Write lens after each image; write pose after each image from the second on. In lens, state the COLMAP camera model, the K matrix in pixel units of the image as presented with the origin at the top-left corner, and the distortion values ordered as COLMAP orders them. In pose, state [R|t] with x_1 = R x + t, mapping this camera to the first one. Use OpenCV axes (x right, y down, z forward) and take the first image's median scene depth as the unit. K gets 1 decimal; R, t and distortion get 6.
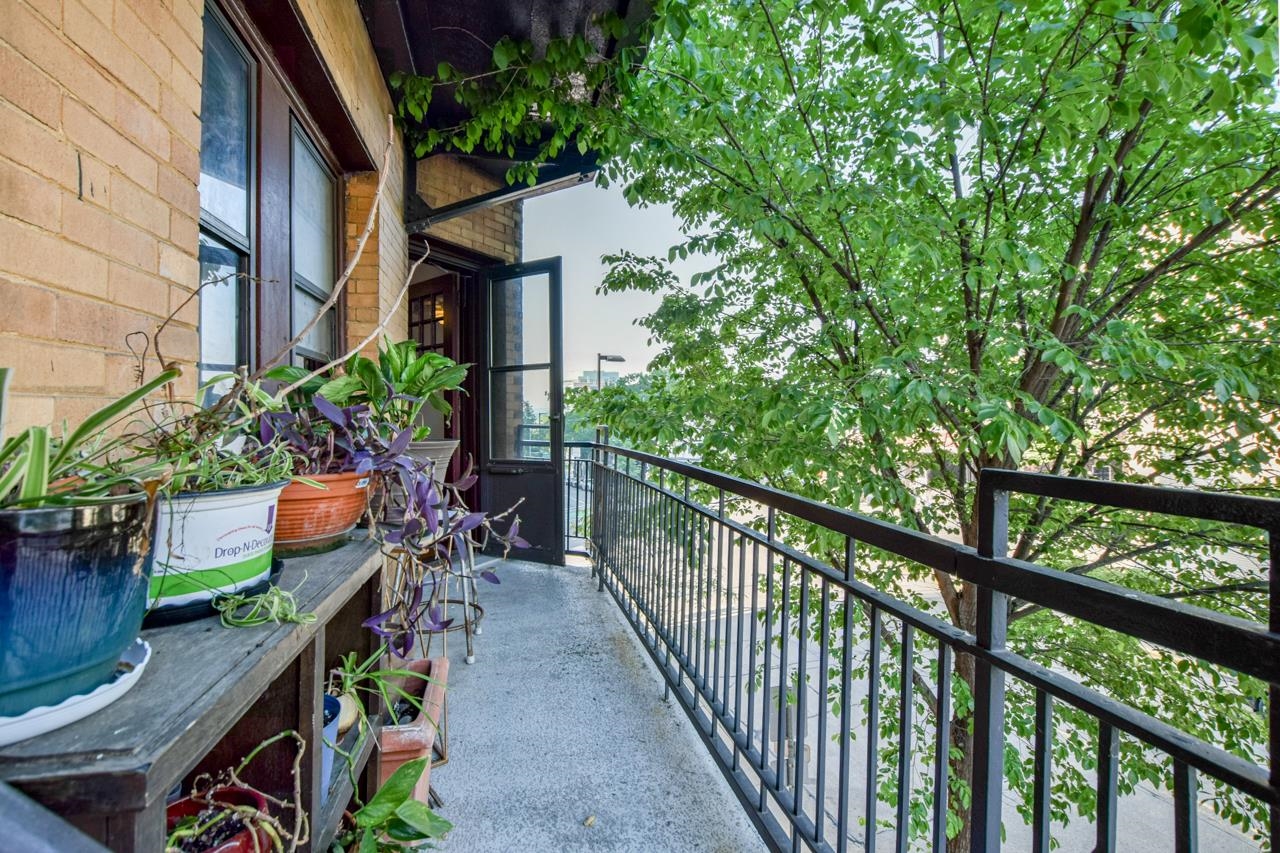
lens RADIAL K [[567.4, 0, 643.2], [0, 567.4, 430.8], [0, 0, 1]] dist [-0.034560, 0.006177]
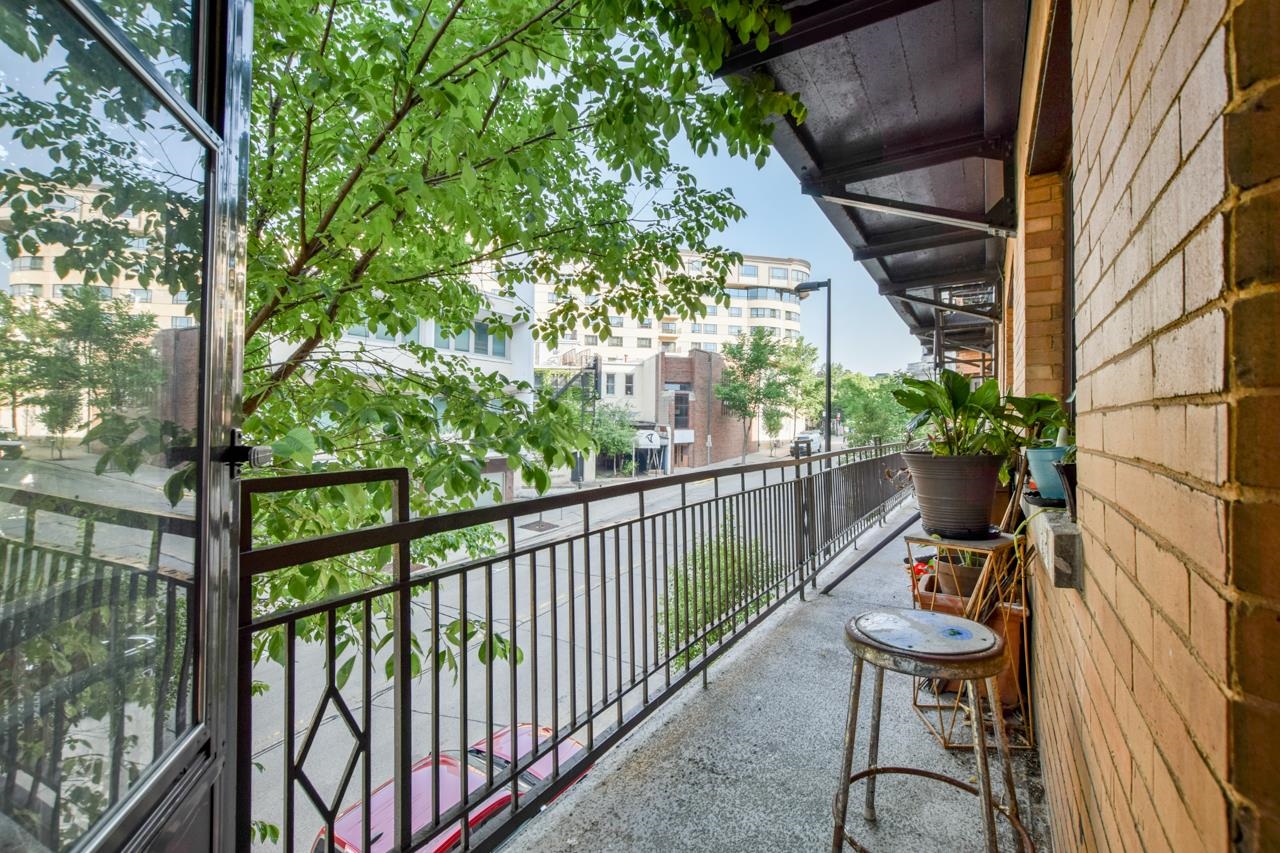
lens RADIAL K [[567.4, 0, 643.2], [0, 567.4, 430.8], [0, 0, 1]] dist [-0.034560, 0.006177]
pose [[-0.705007, -0.005384, 0.709180, -0.602525], [0.006702, 0.999876, 0.014253, -0.040186], [-0.709169, 0.014802, -0.704883, 1.706547]]
